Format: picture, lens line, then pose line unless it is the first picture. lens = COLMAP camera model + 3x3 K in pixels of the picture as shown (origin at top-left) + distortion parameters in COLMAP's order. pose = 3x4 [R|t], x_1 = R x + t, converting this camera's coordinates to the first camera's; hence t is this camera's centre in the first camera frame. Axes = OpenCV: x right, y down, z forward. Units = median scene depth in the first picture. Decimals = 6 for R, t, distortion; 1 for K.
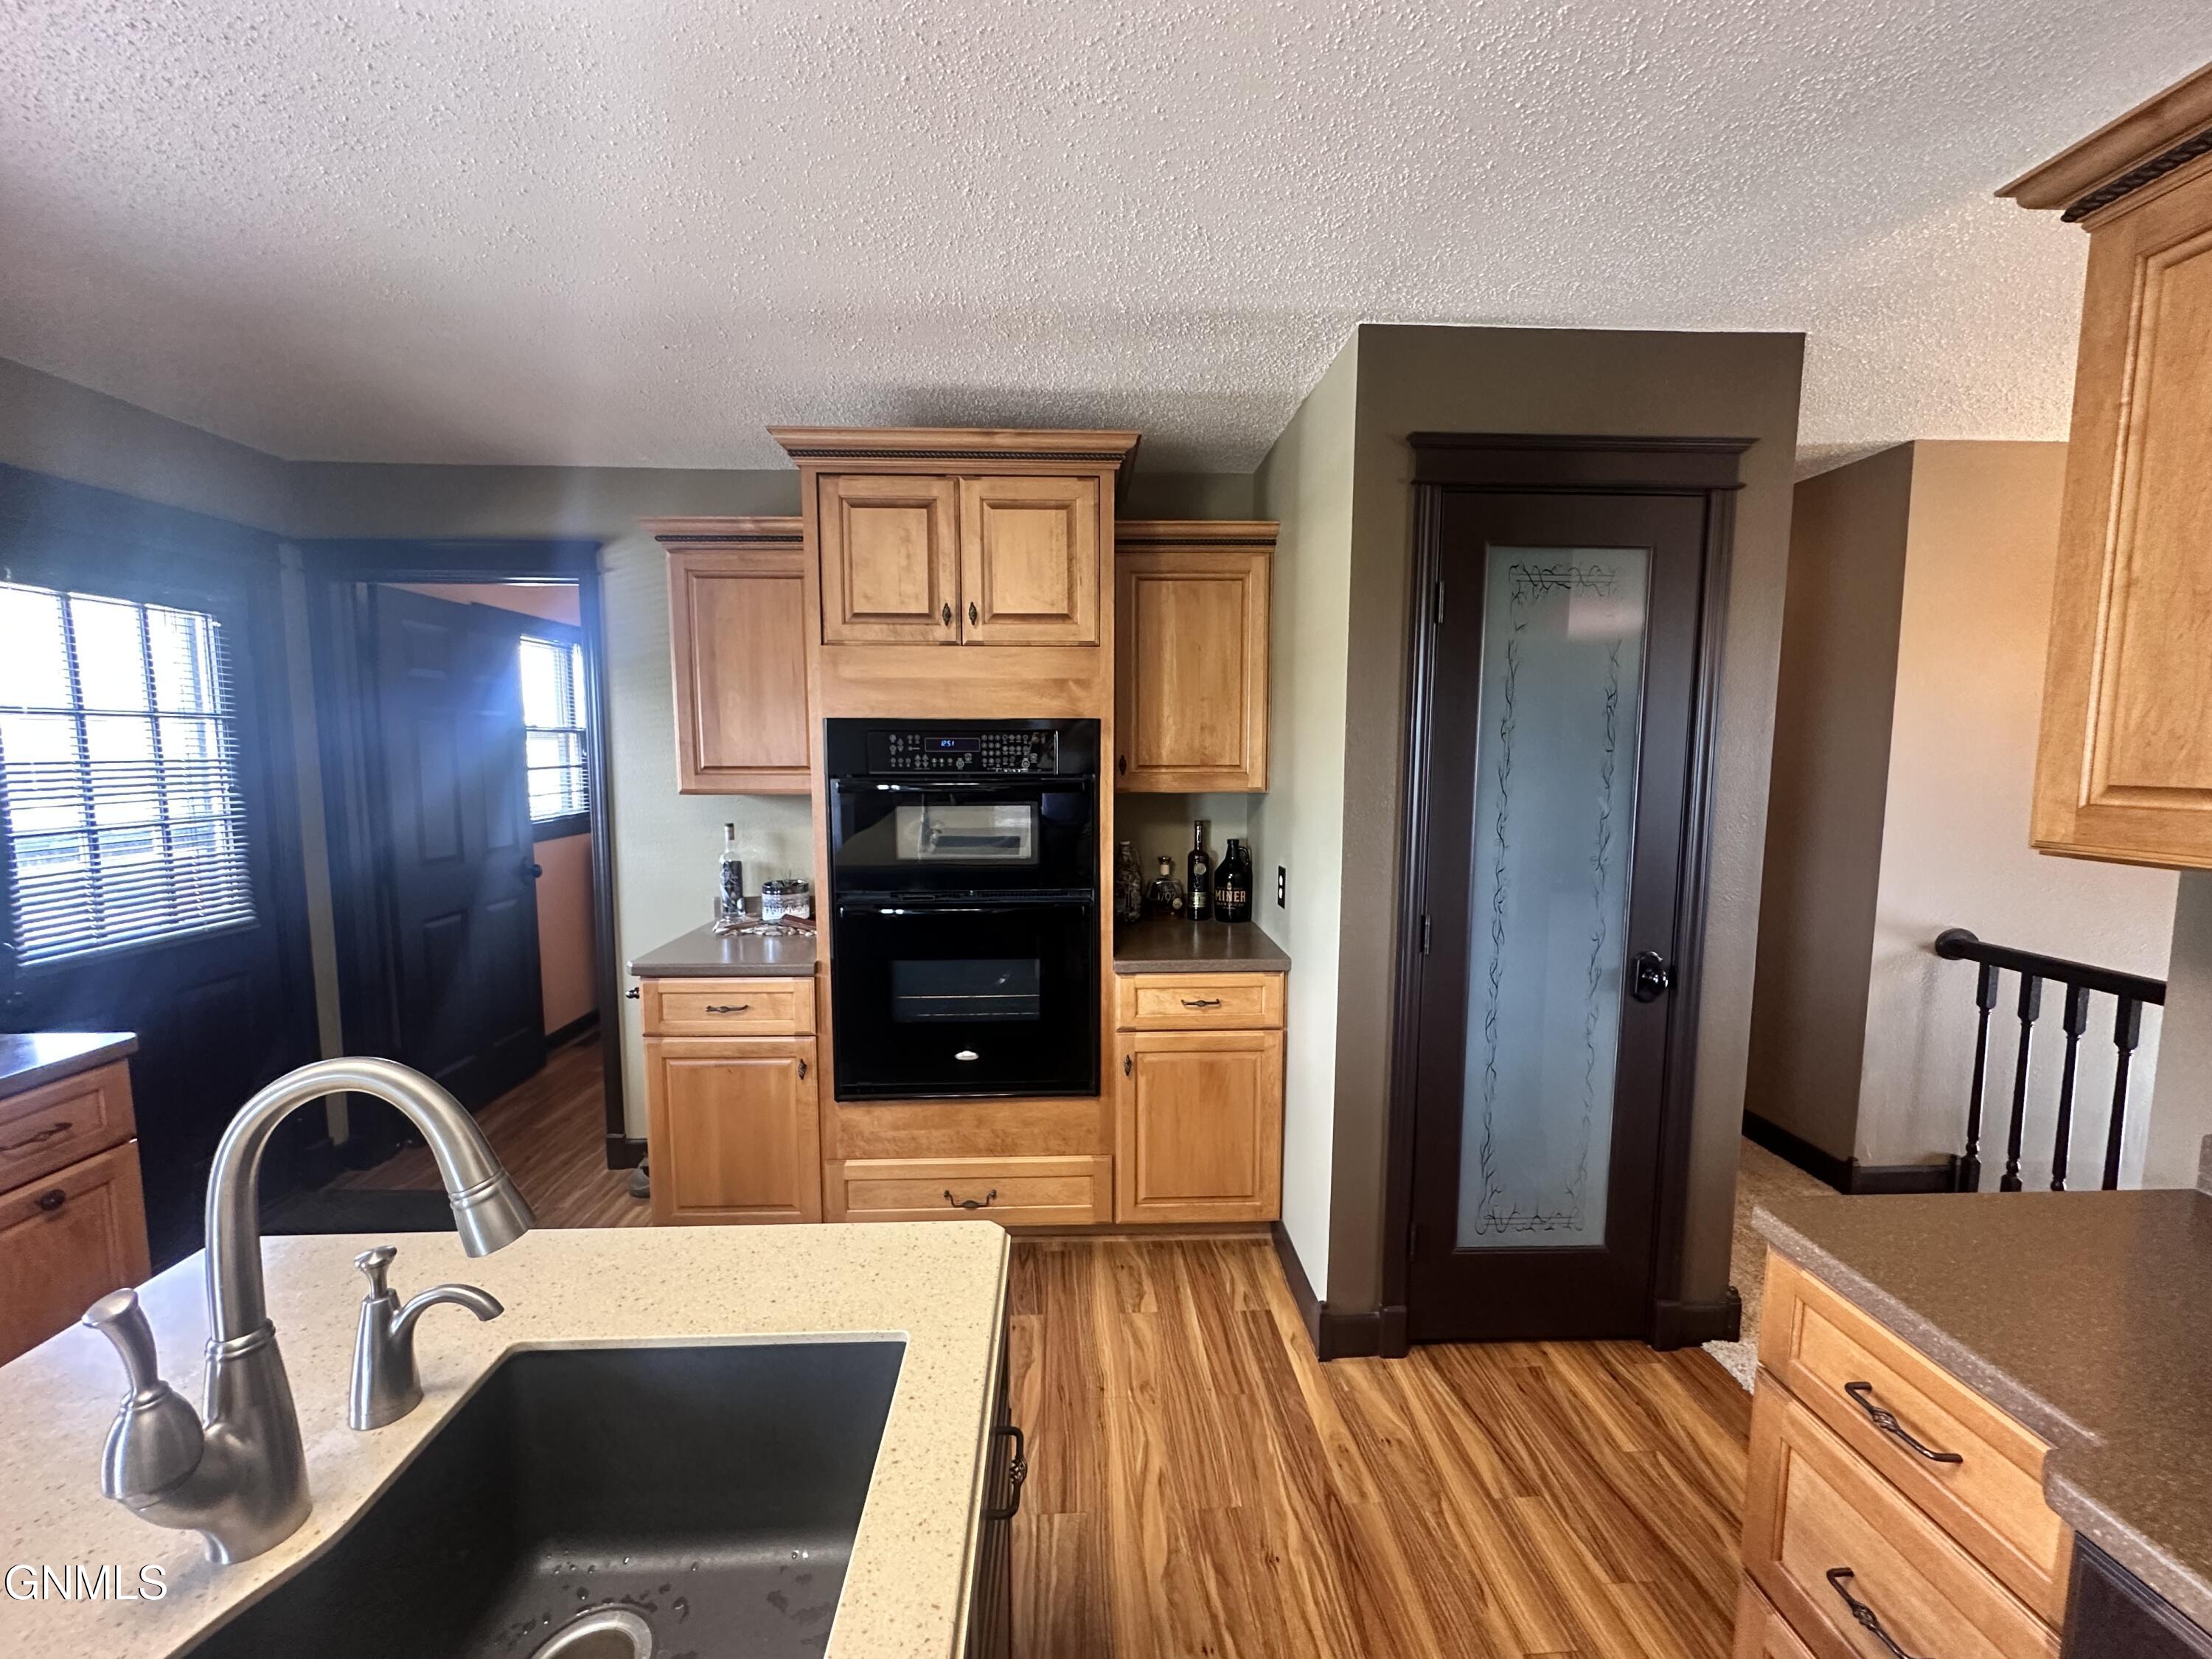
lens RADIAL K [[881.8, 0, 1109.4], [0, 881.8, 834.1], [0, 0, 1]] dist [-0.001897, 0.000070]
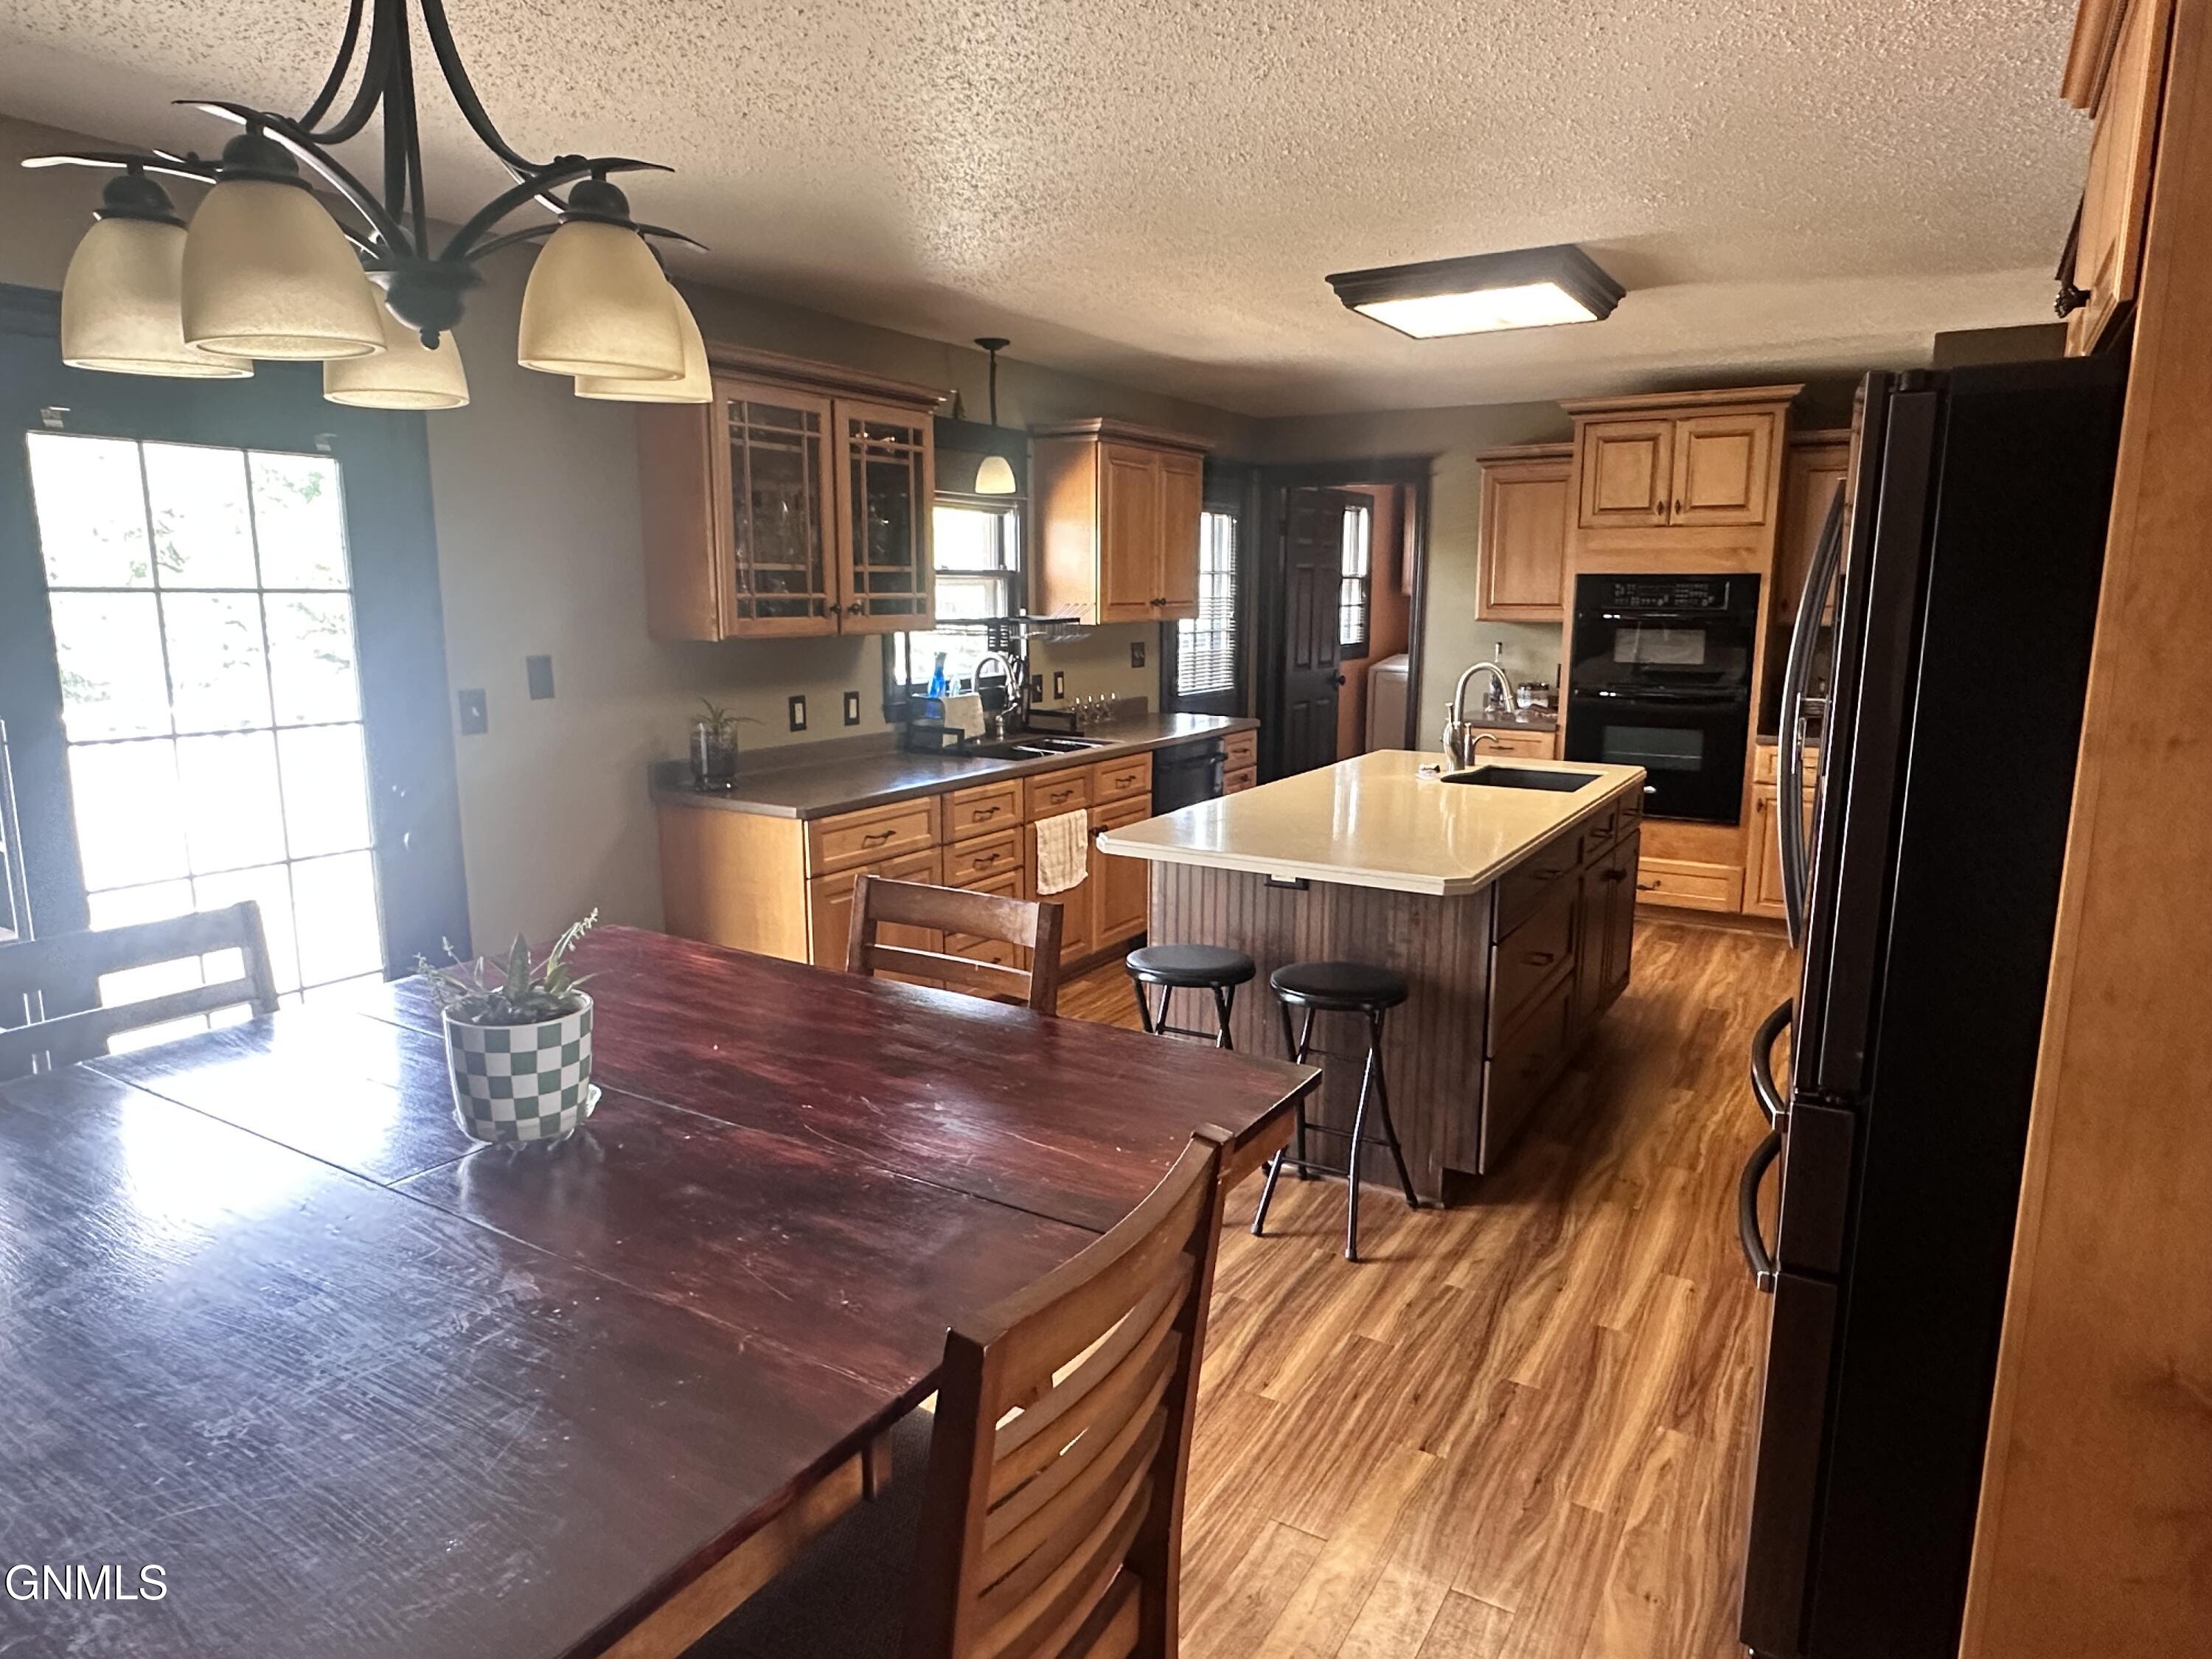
lens RADIAL K [[1347.7, 0, 1108.1], [0, 1347.7, 833.4], [0, 0, 1]] dist [-0.010665, -0.000588]
pose [[0.828843, 0.100759, -0.550333, 0.375552], [-0.054235, 0.993487, 0.100212, 0.142525], [0.556846, -0.053212, 0.828910, -1.562971]]
